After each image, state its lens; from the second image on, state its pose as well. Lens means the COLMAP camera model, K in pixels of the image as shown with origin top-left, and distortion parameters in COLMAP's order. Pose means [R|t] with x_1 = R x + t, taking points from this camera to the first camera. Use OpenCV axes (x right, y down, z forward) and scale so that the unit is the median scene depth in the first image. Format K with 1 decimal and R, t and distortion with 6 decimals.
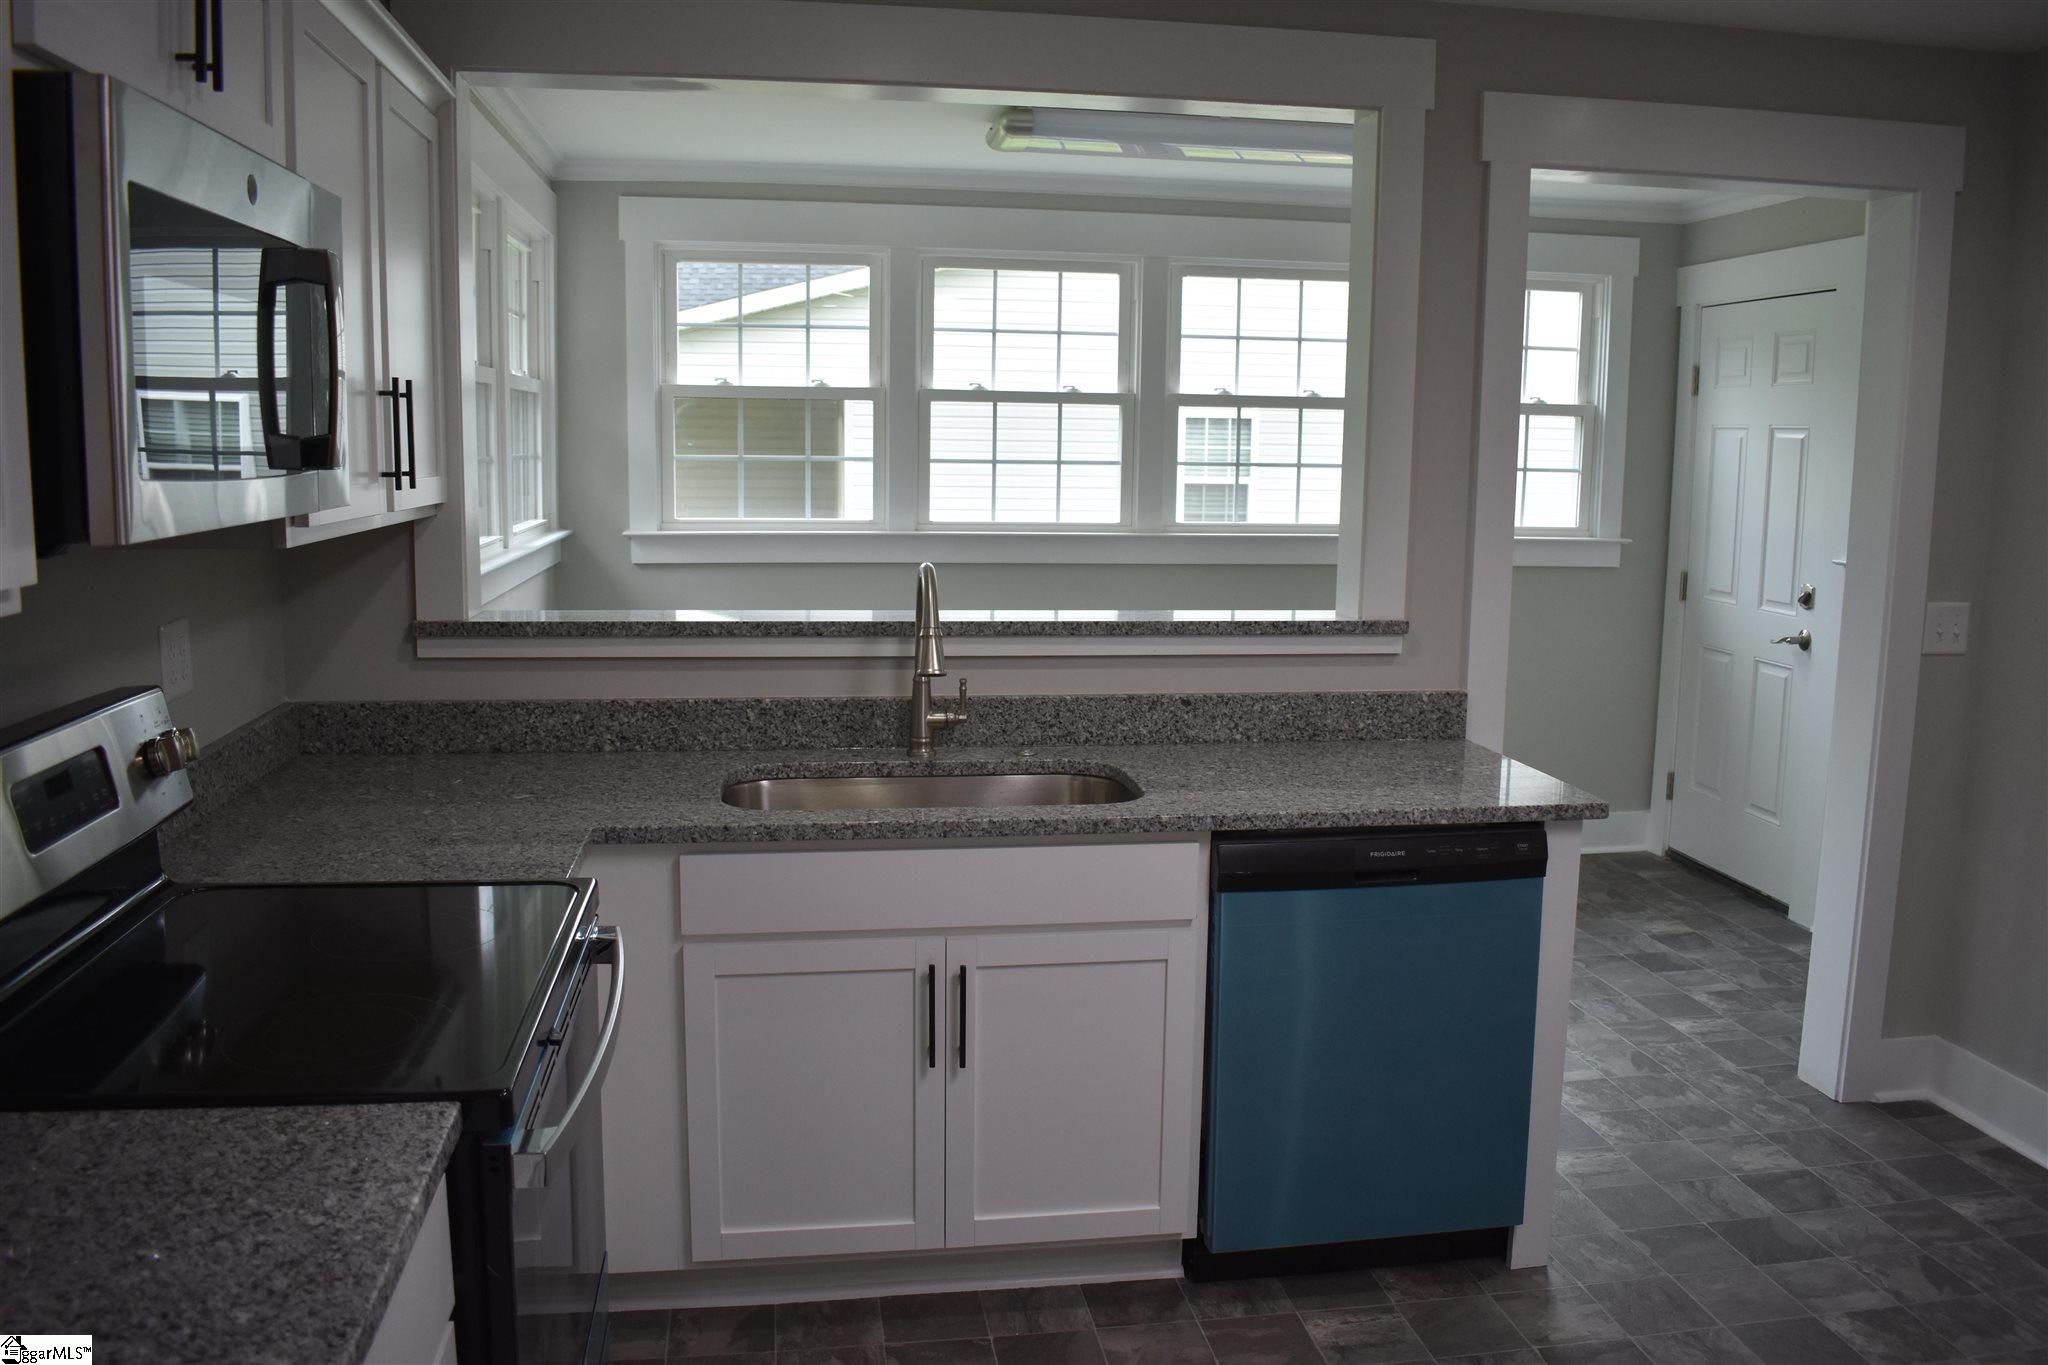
lens RADIAL K [[1594.1, 0, 1030.7], [0, 1594.1, 678.1], [0, 0, 1]] dist [-0.096495, 0.015979]
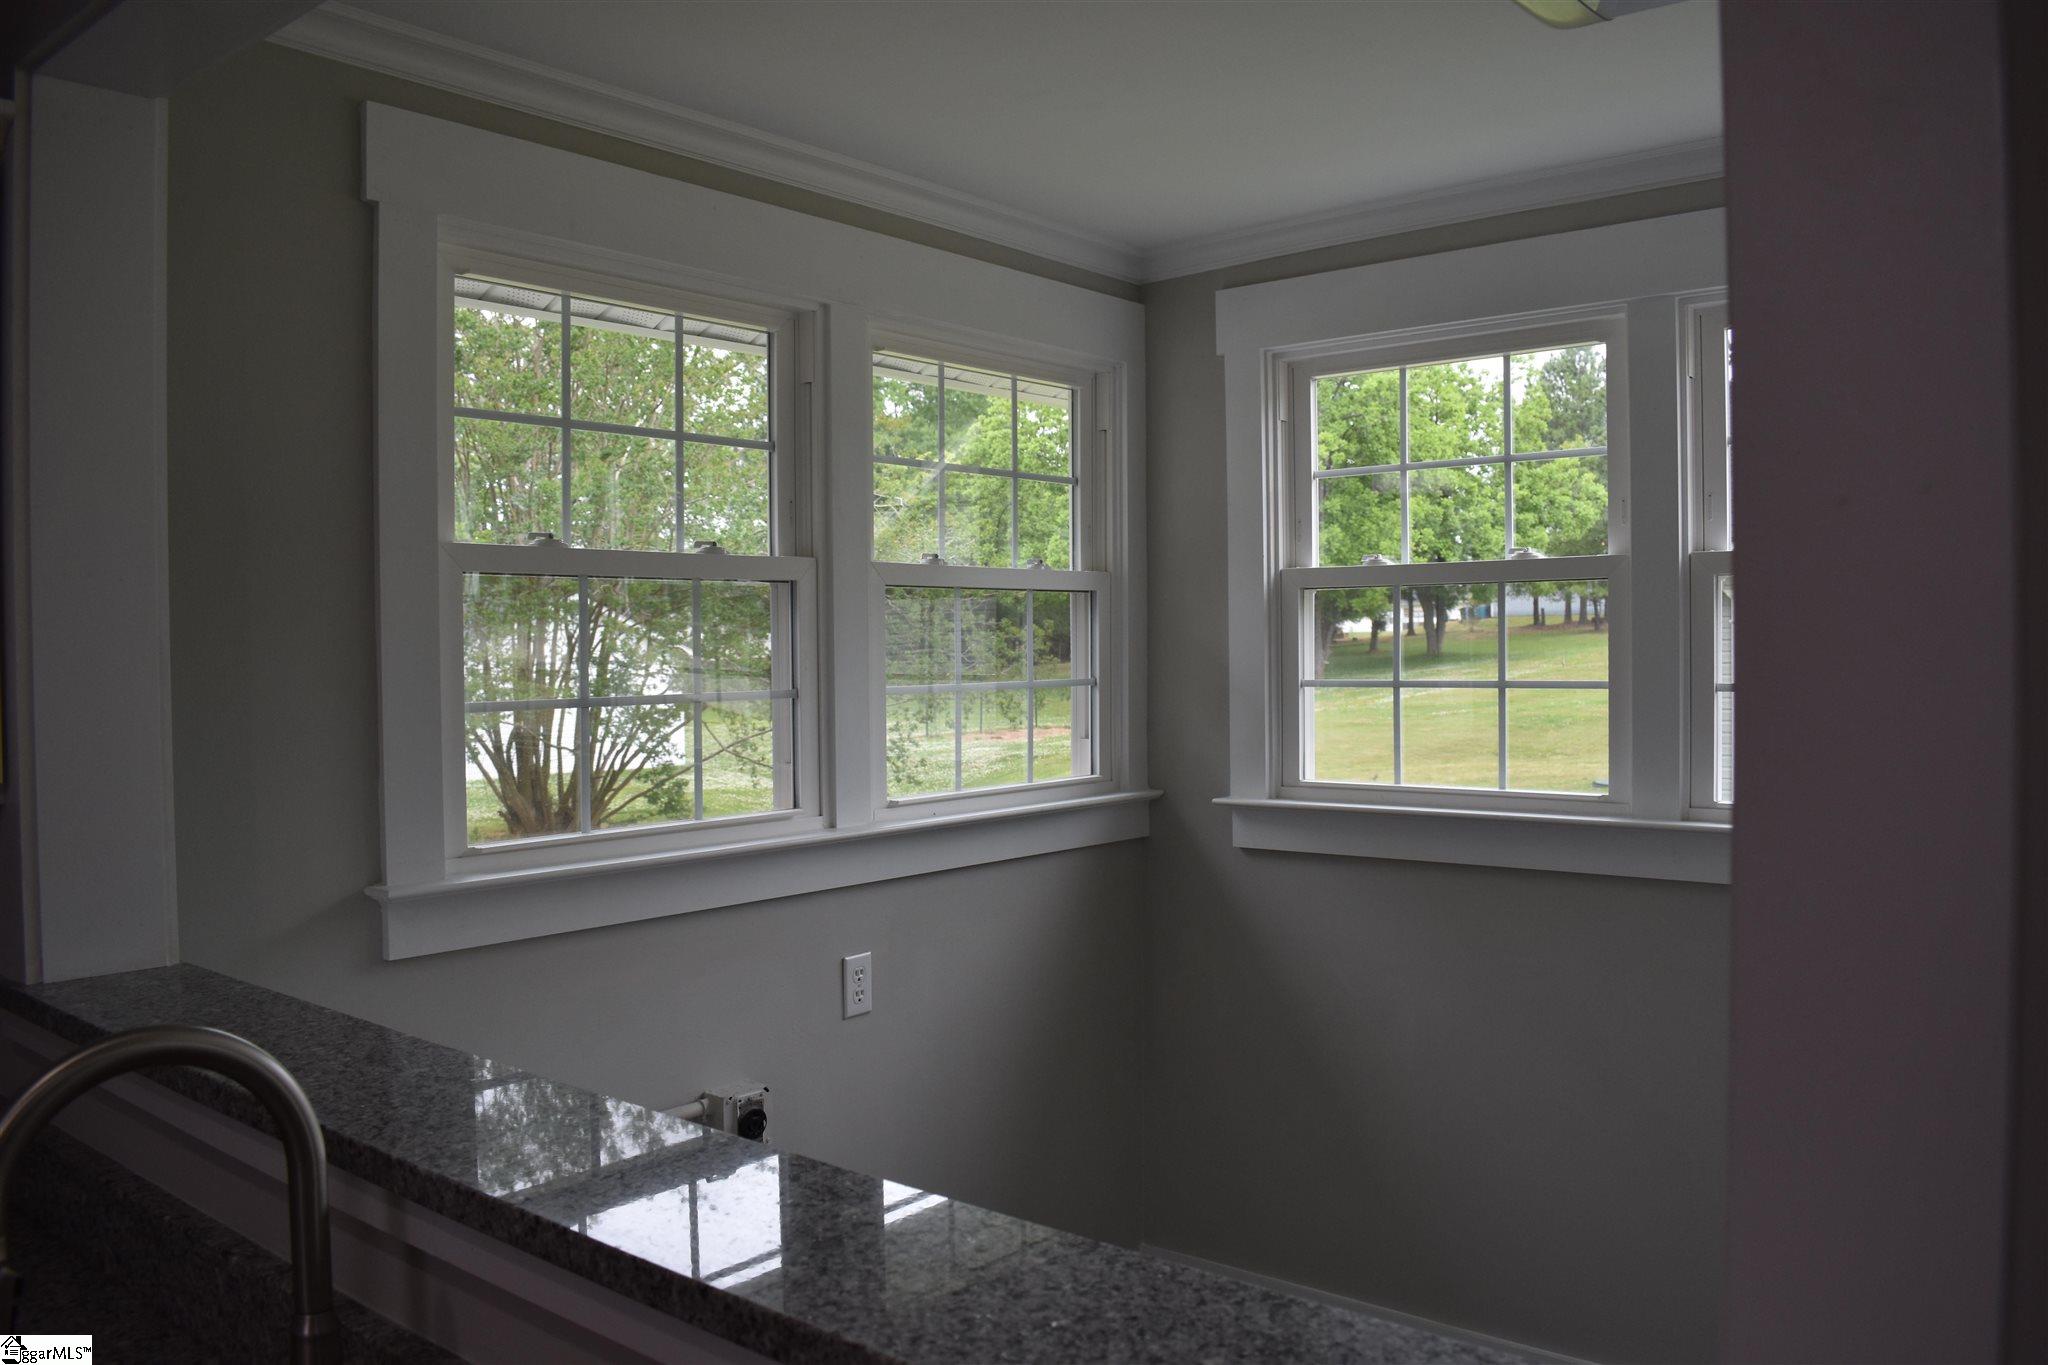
lens RADIAL K [[1594.1, 0, 1030.7], [0, 1594.1, 678.1], [0, 0, 1]] dist [-0.096495, 0.015979]
pose [[0.661458, -0.008113, -0.749939, 0.313472], [-0.089741, 0.991901, -0.089883, -0.132527], [0.744594, 0.126754, 0.655373, 0.891683]]
